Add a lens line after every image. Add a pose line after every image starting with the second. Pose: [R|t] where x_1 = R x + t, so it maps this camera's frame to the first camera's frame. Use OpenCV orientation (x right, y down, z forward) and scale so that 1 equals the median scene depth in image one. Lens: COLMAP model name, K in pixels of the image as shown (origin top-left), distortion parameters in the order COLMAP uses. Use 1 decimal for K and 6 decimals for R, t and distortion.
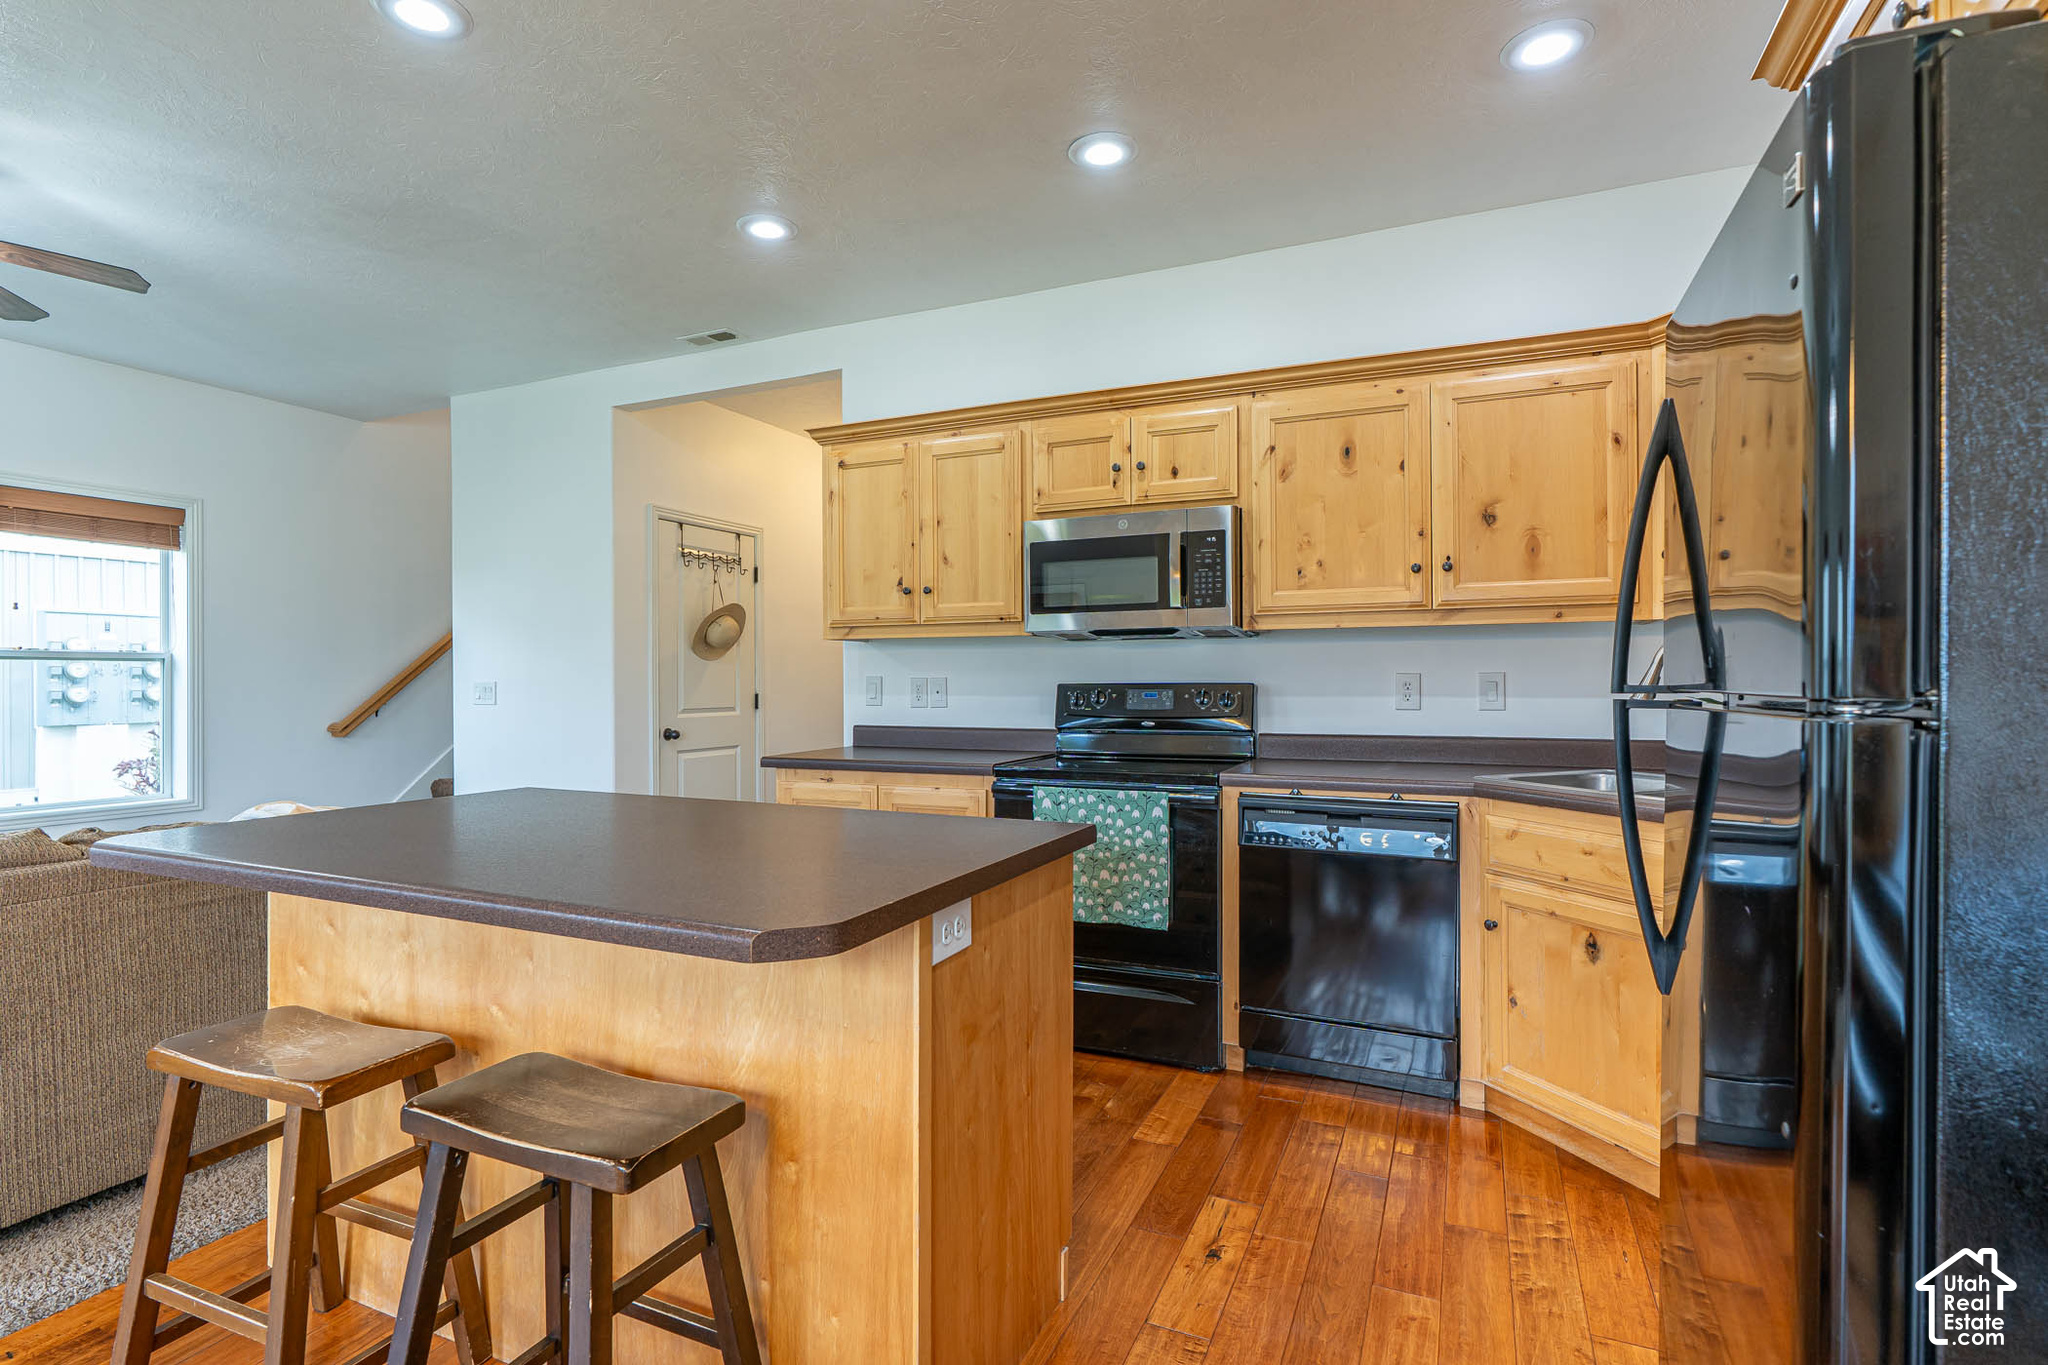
lens RADIAL K [[996.6, 0, 1024.7], [0, 996.6, 679.7], [0, 0, 1]] dist [-0.005490, -0.000344]
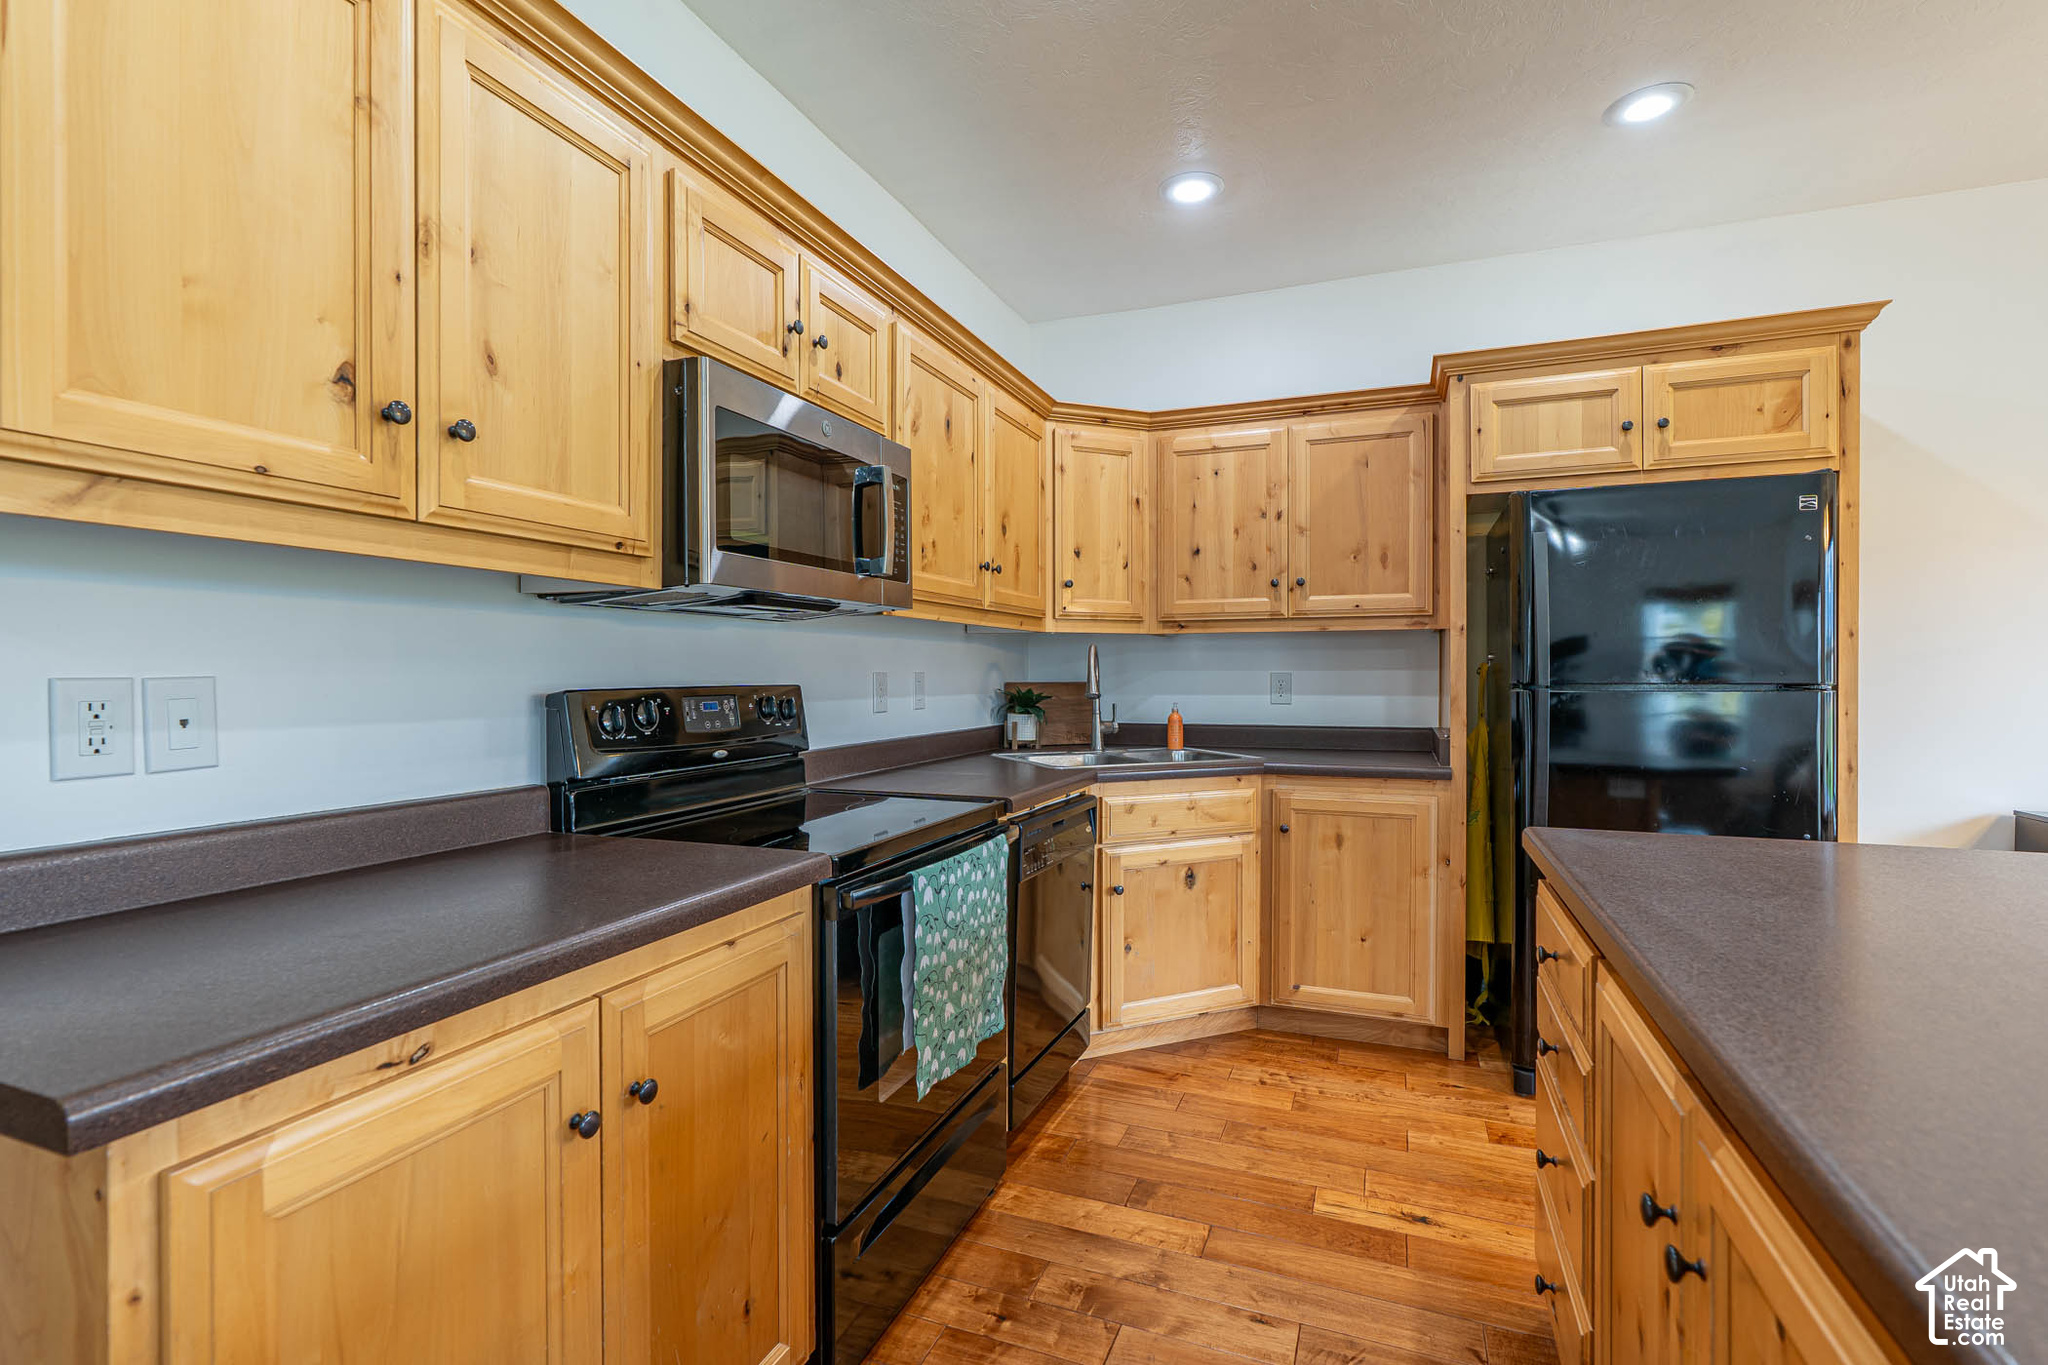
lens RADIAL K [[937.9, 0, 1024.8], [0, 937.9, 679.1], [0, 0, 1]] dist [-0.009470, 0.004580]
pose [[-0.042683, -0.002080, 0.999087, -0.467571], [0.002339, 0.999995, 0.002182, -0.001851], [-0.999086, 0.002430, -0.042678, 0.868455]]
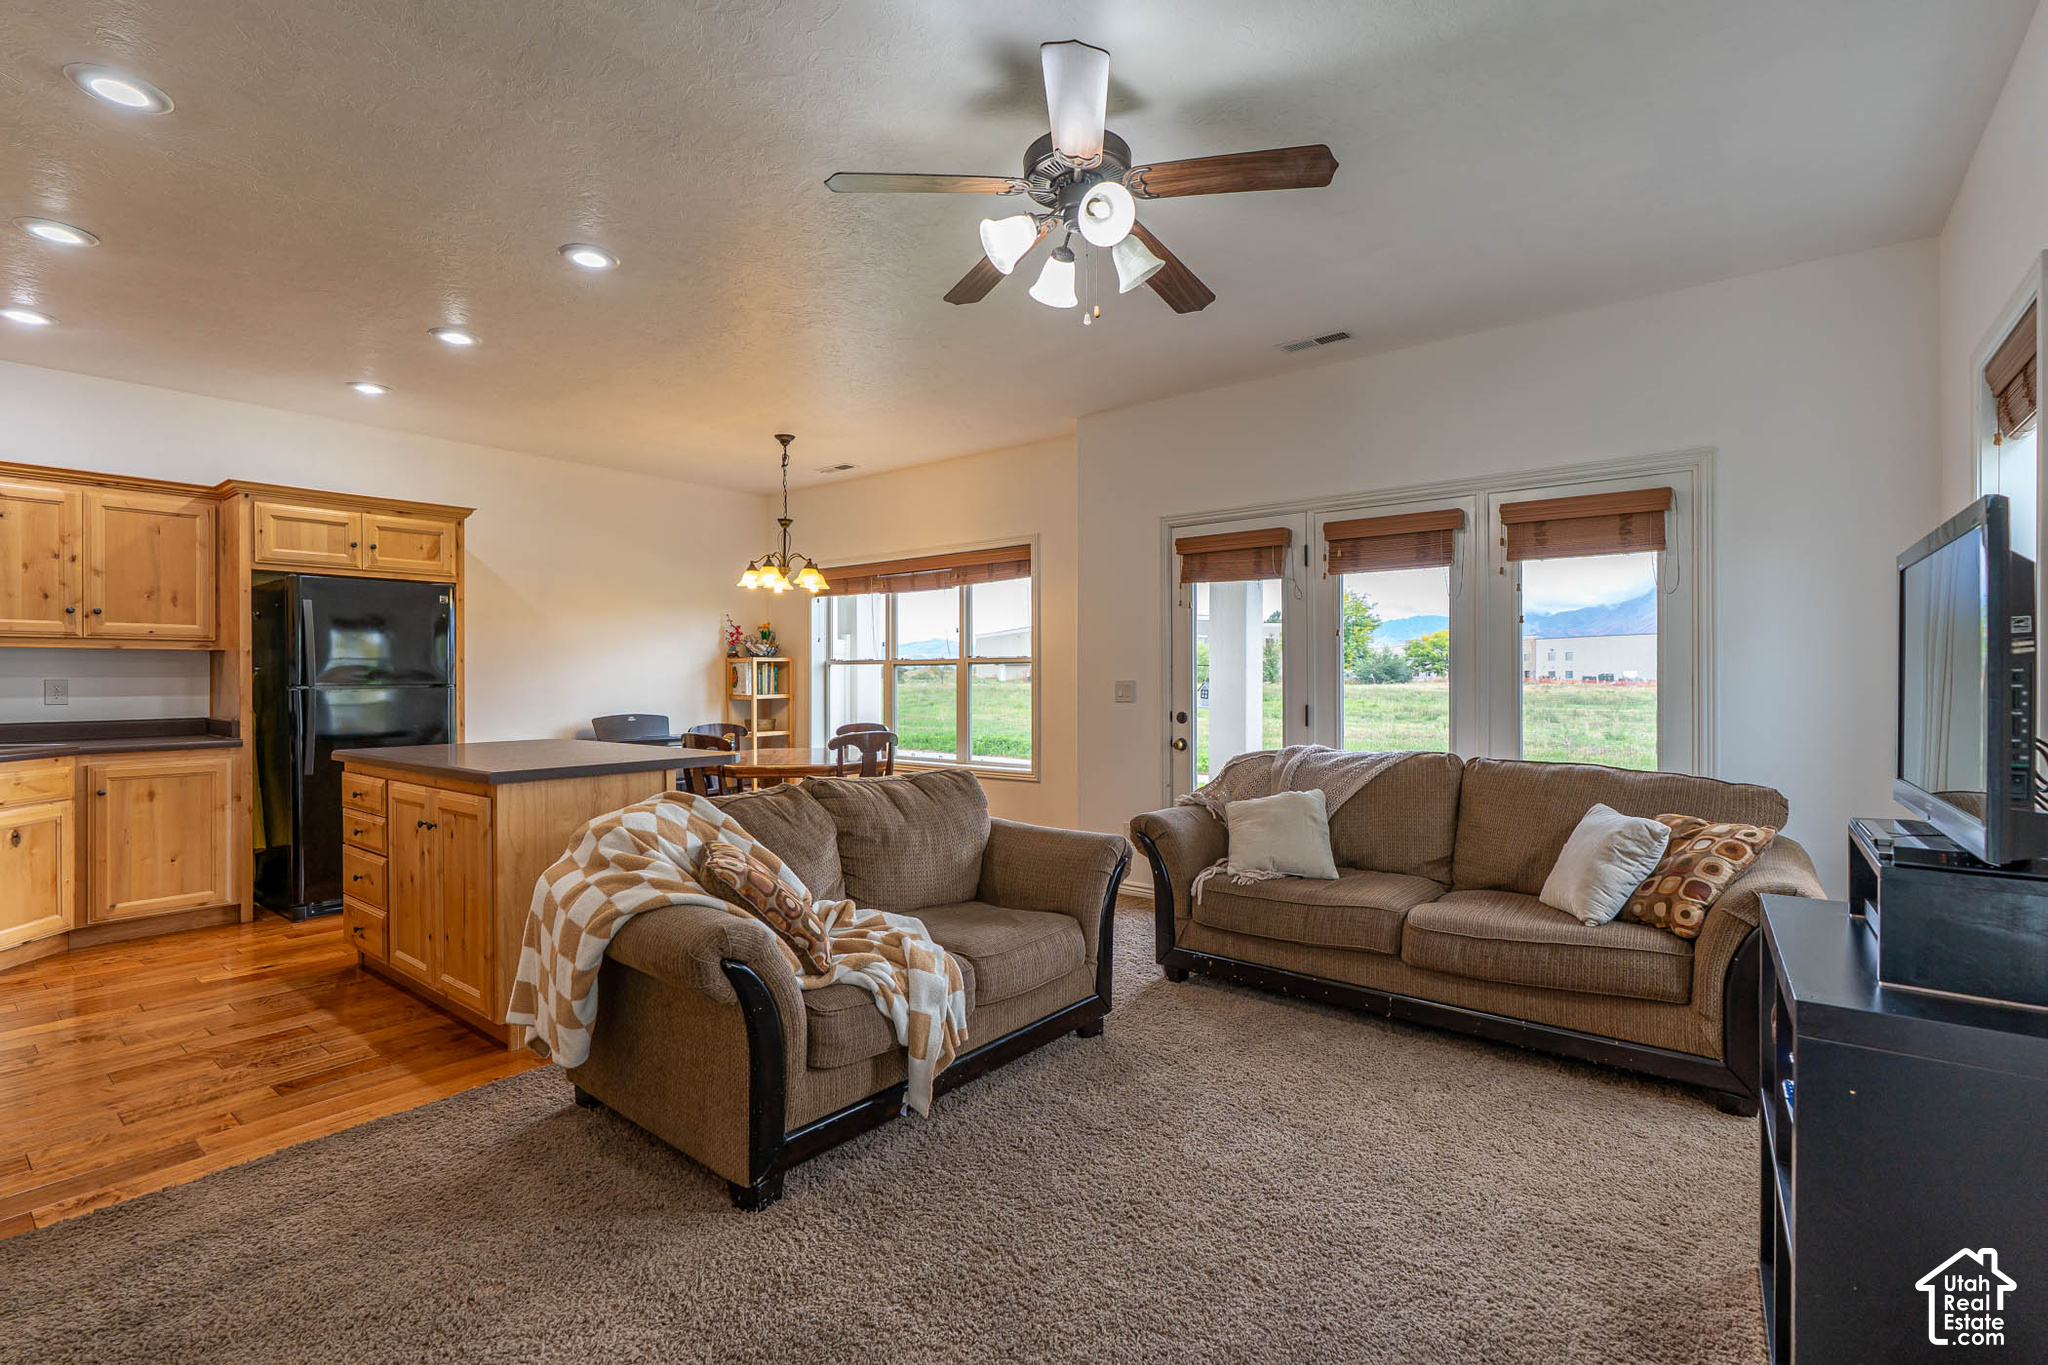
lens RADIAL K [[923.6, 0, 1023.9], [0, 923.6, 679.8], [0, 0, 1]] dist [-0.013366, 0.006282]
pose [[-0.968231, 0.003443, 0.250035, -1.052747], [0.004718, 0.999979, 0.004499, -0.004838], [-0.250015, 0.005536, -0.968226, 1.438070]]
